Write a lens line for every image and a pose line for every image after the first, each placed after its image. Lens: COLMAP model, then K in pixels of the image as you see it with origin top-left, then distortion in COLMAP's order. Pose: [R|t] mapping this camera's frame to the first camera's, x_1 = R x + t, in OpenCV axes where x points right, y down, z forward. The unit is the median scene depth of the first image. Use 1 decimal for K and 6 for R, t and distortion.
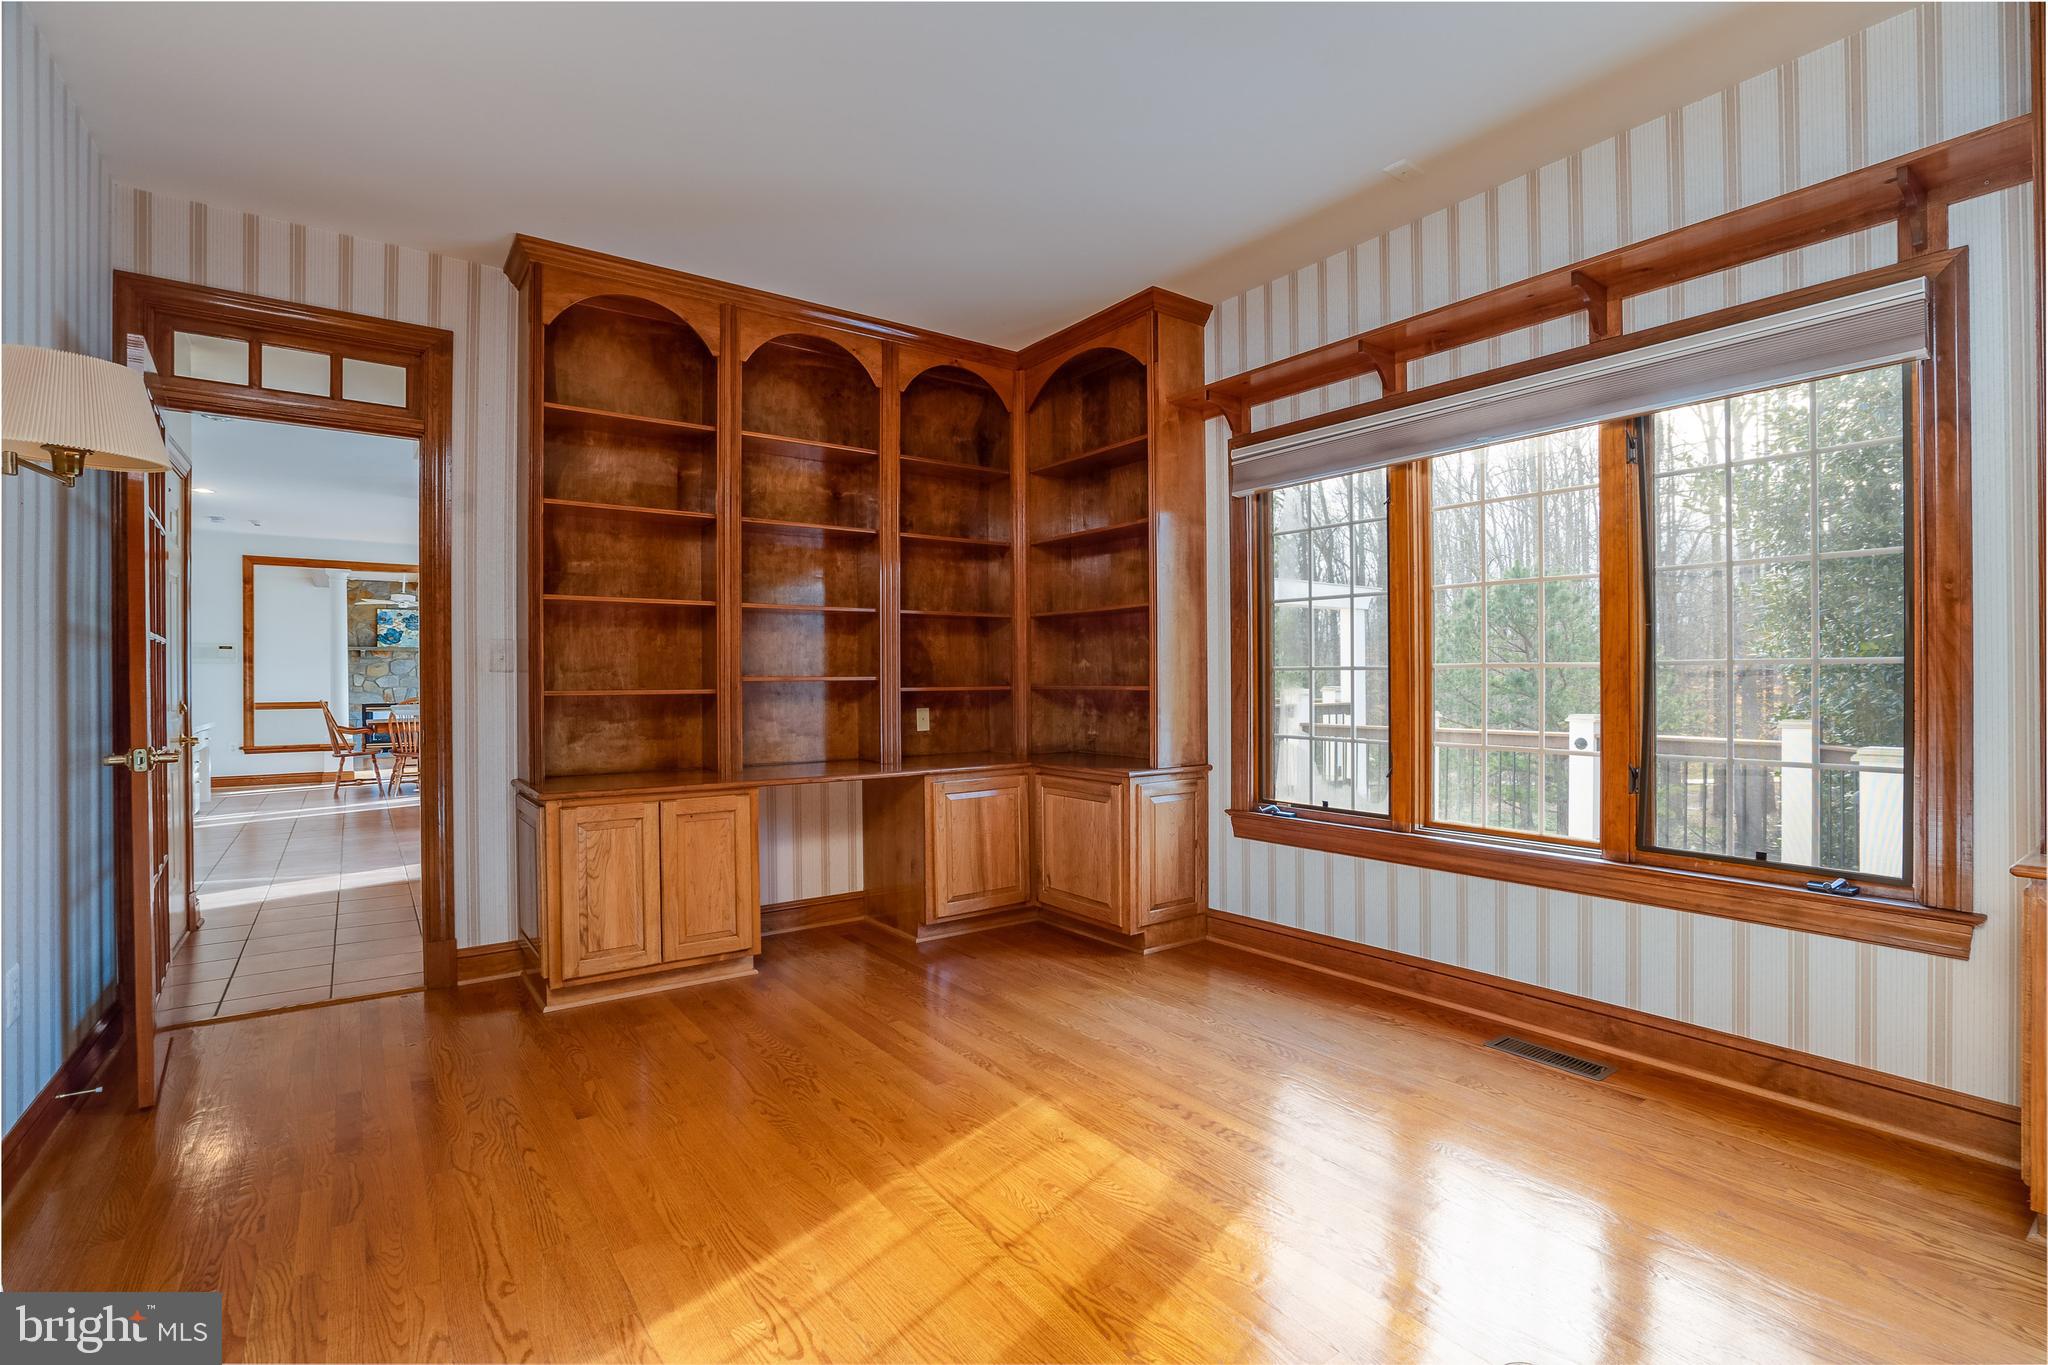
lens RADIAL K [[940.3, 0, 1019.3], [0, 940.3, 681.3], [0, 0, 1]] dist [-0.036810, 0.003549]
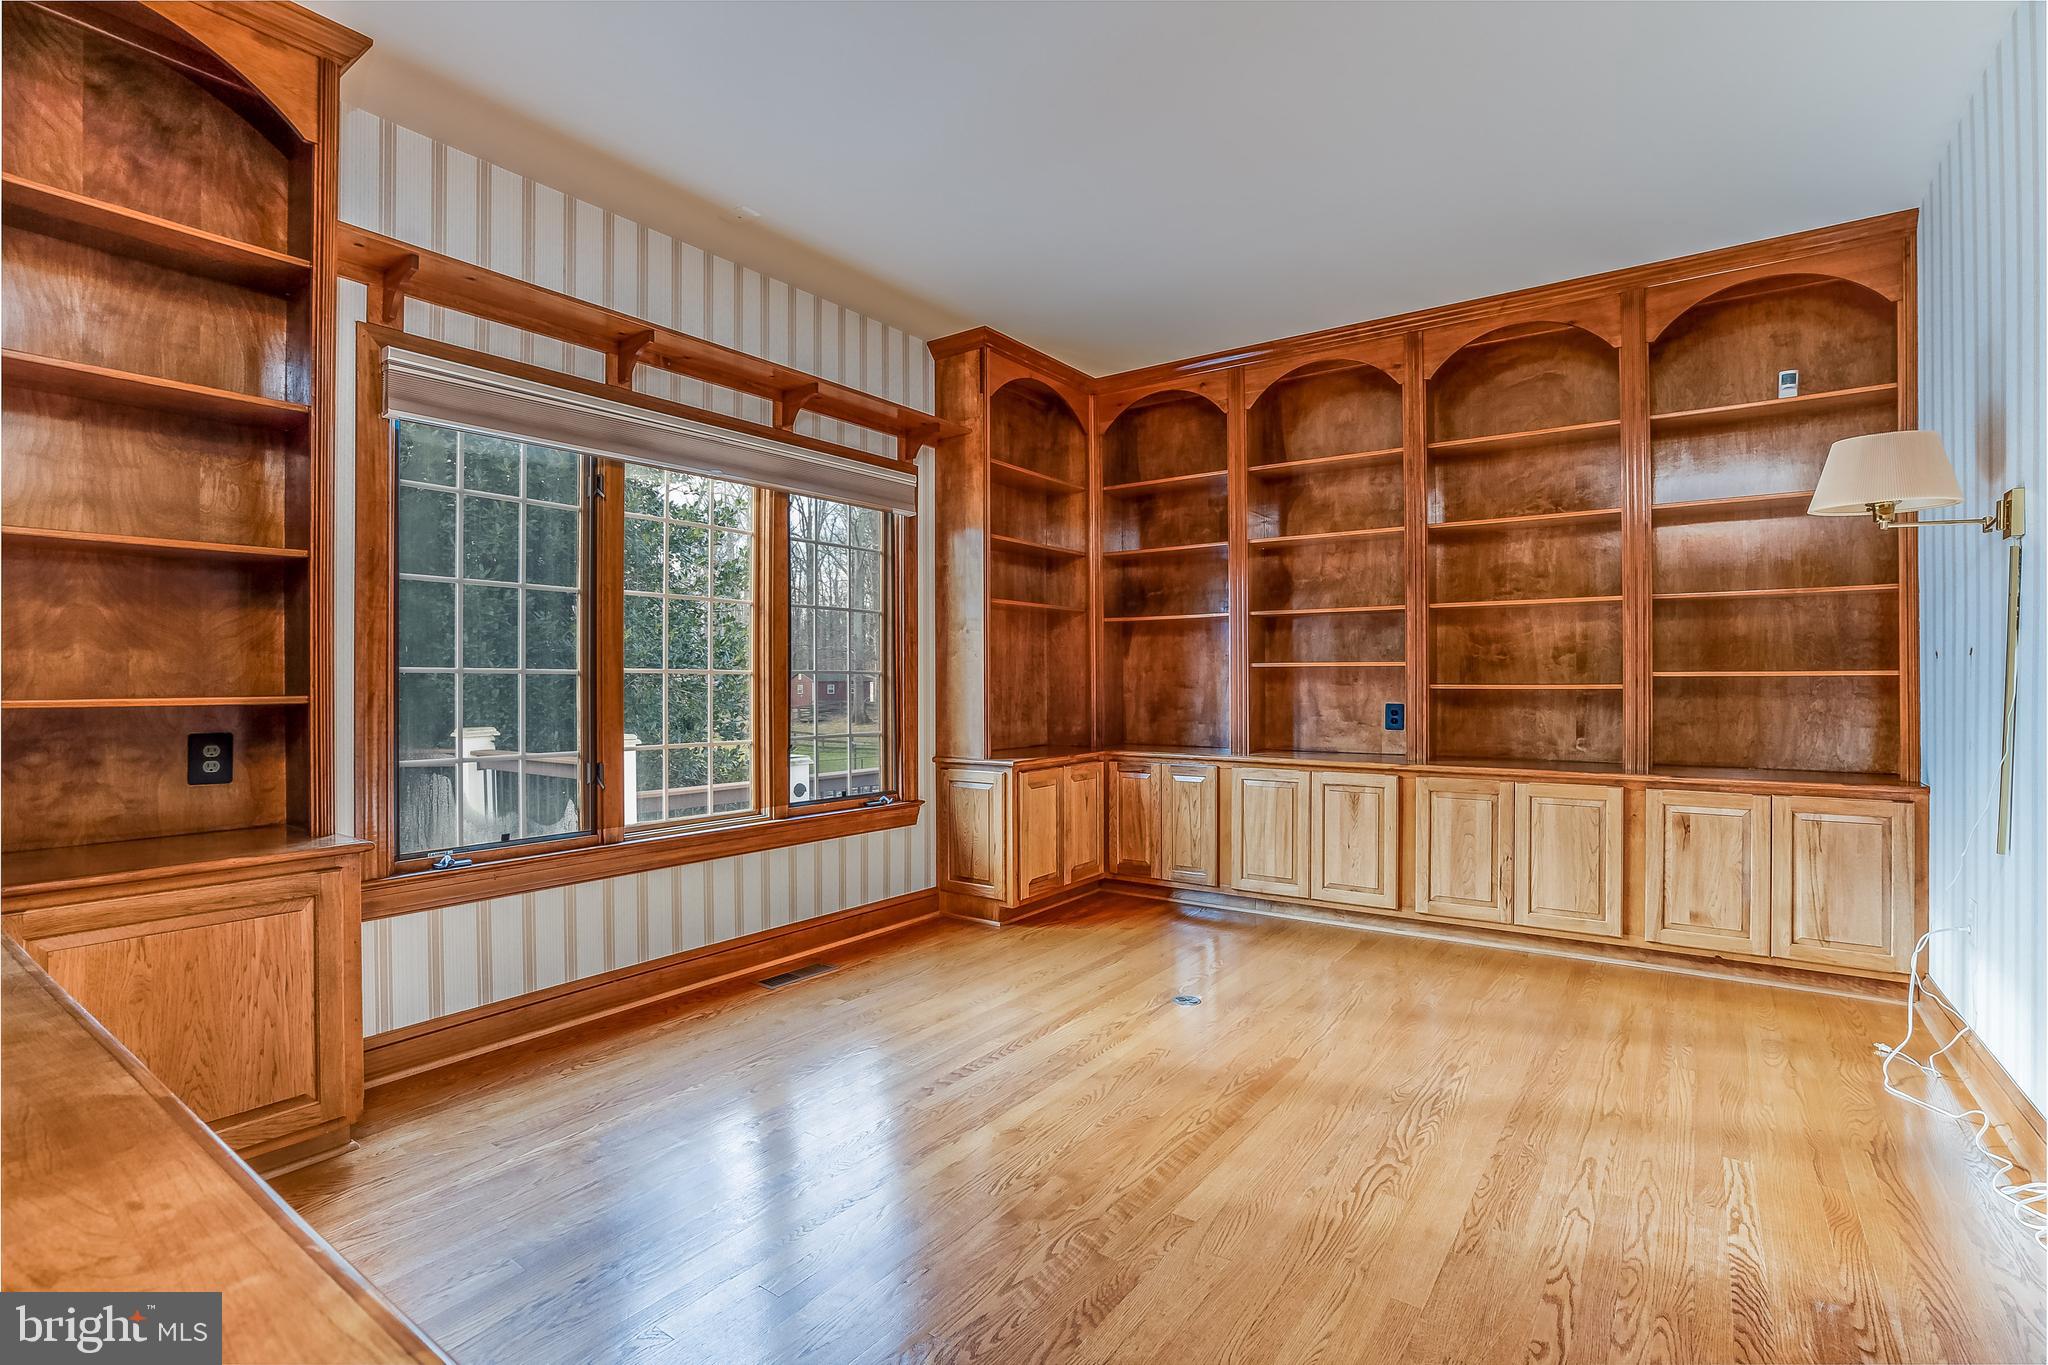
lens RADIAL K [[940.3, 0, 1058.1], [0, 940.3, 672.7], [0, 0, 1]] dist [-0.036810, 0.003549]
pose [[-0.333442, 0.012133, 0.942693, -0.723154], [0.006965, 0.999922, -0.010406, -0.000715], [-0.942745, 0.003096, -0.333500, 1.000971]]
